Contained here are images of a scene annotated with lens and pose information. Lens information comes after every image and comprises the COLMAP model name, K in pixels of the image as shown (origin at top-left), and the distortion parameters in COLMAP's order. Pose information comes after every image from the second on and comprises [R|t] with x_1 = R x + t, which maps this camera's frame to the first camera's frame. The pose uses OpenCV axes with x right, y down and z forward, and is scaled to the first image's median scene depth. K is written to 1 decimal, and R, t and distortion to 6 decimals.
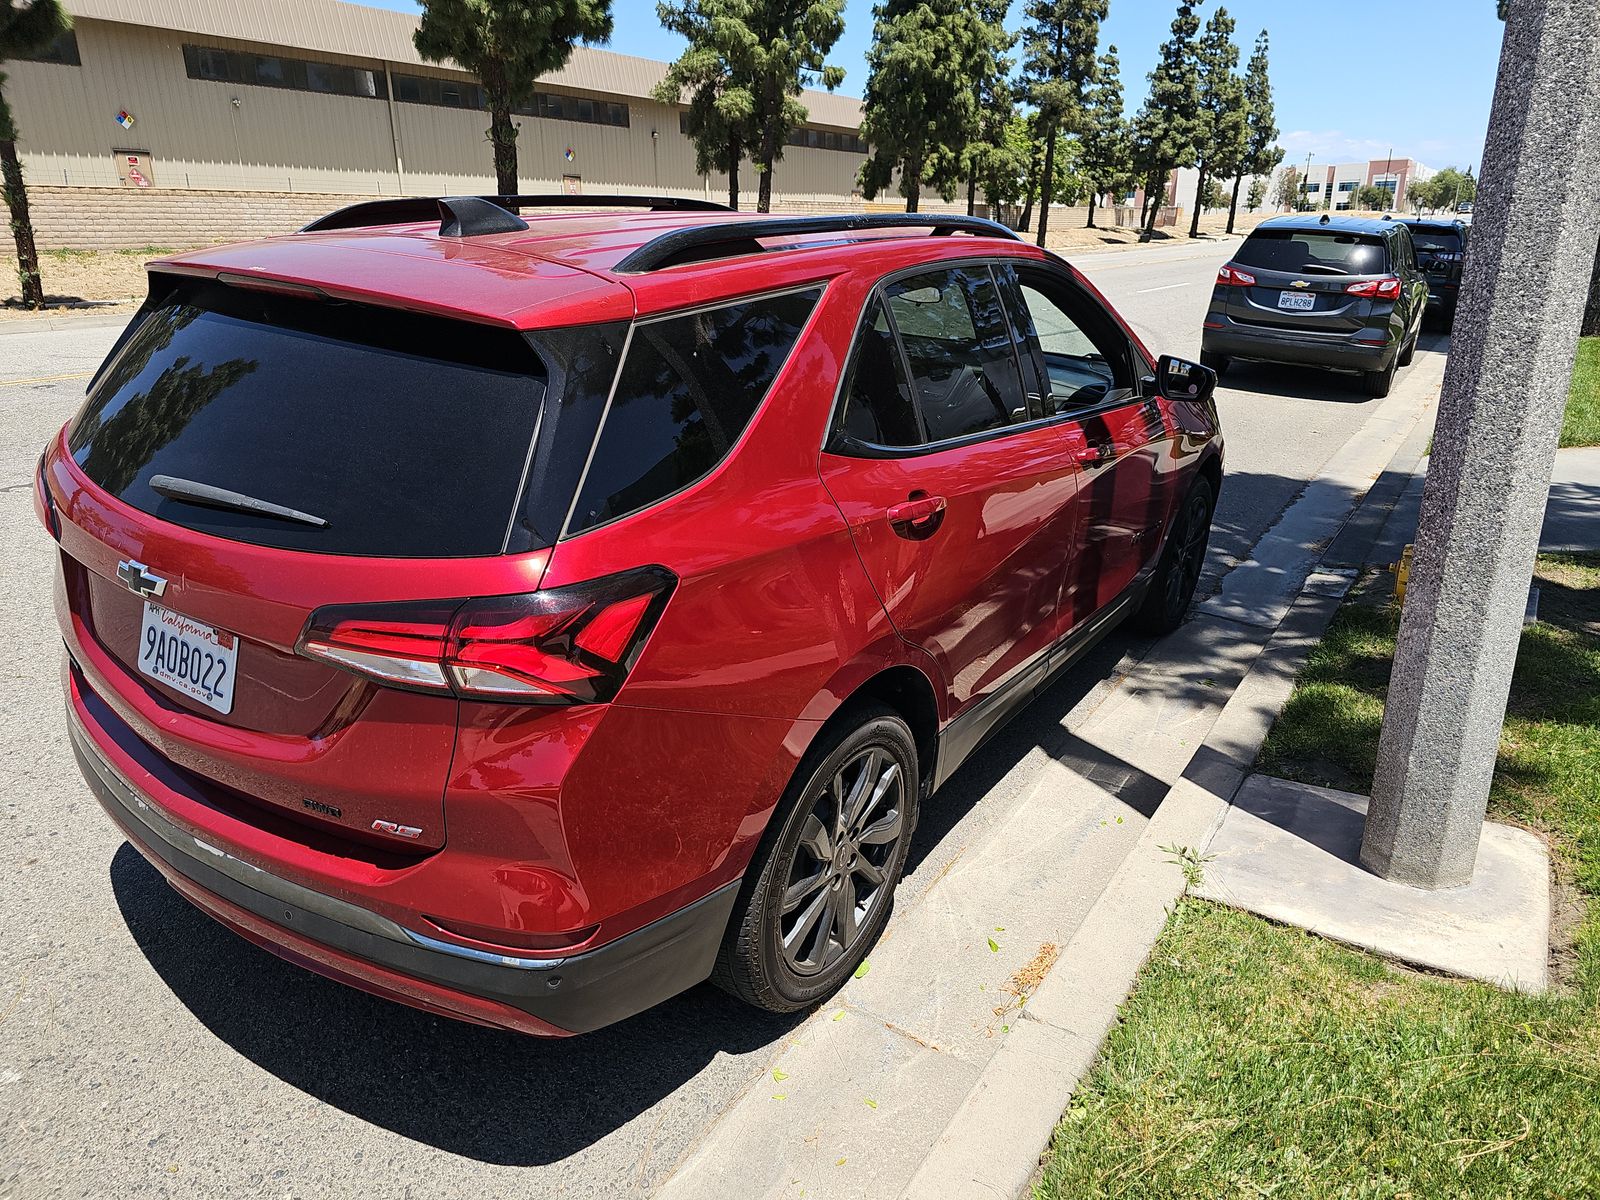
lens RADIAL K [[1204.3, 0, 905.2], [0, 1204.3, 597.7], [0, 0, 1]] dist [0.007093, 0.004028]
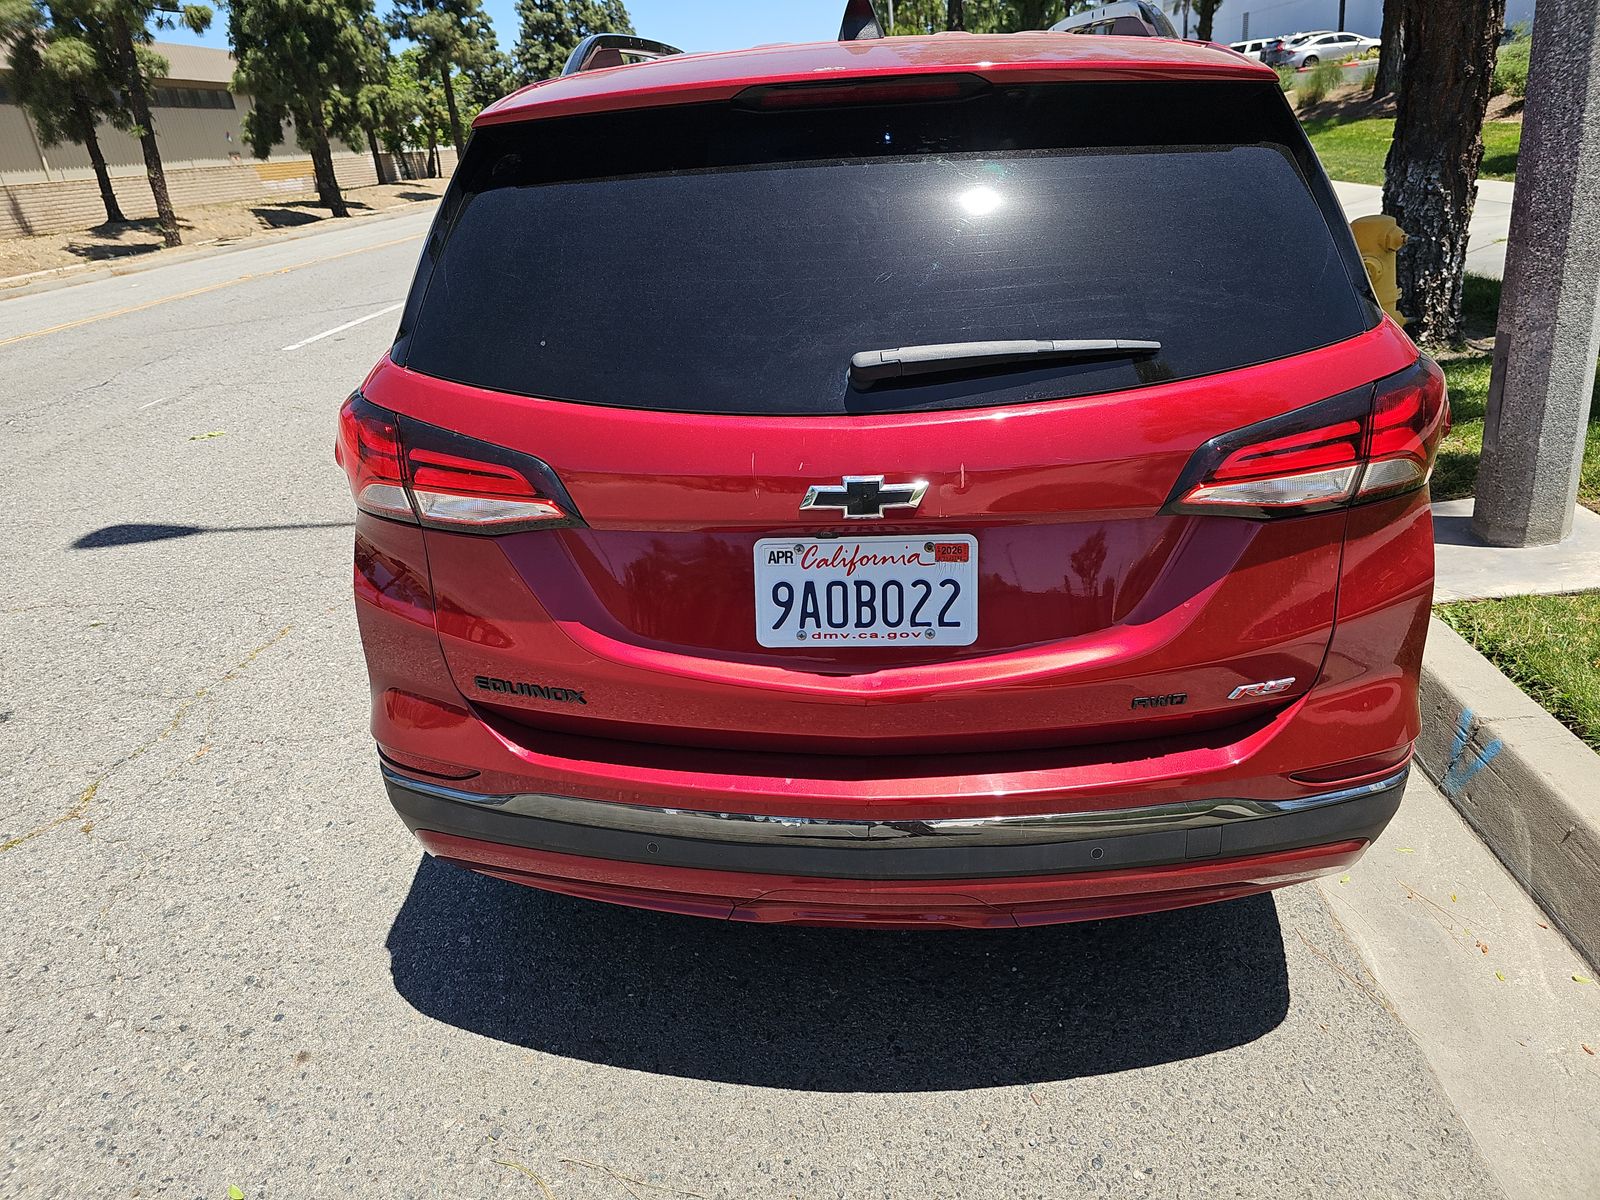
lens RADIAL K [[1143.5, 0, 766.0], [0, 1143.5, 602.2], [0, 0, 1]] dist [0.057791, -0.057497]
pose [[0.849120, -0.277660, 0.449333, -0.195695], [0.258762, 0.960282, 0.104403, -0.008223], [-0.460475, 0.027619, 0.887243, 0.077909]]
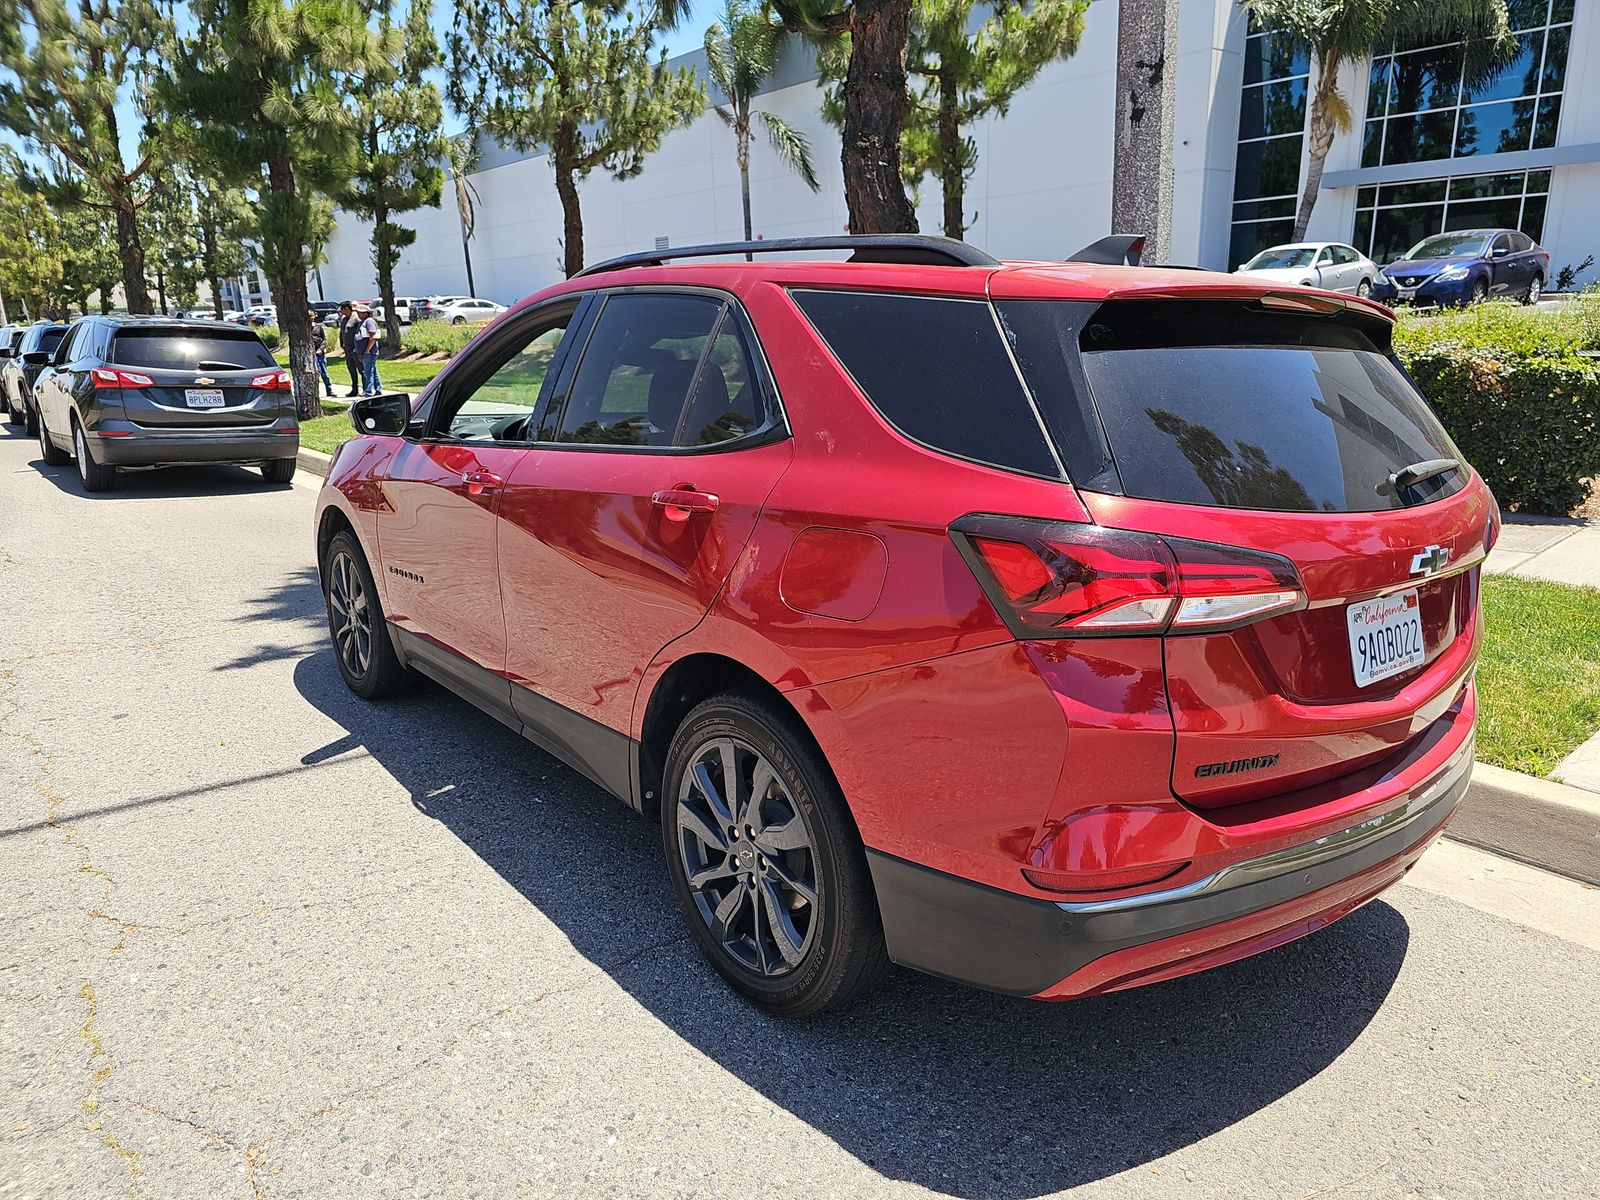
lens RADIAL K [[1143.5, 0, 766.0], [0, 1143.5, 602.2], [0, 0, 1]] dist [0.057791, -0.057497]
pose [[0.208361, -0.236799, 0.948953, -0.334925], [0.320835, 0.933108, 0.162399, -0.065010], [-0.923932, 0.270620, 0.270397, 0.245298]]
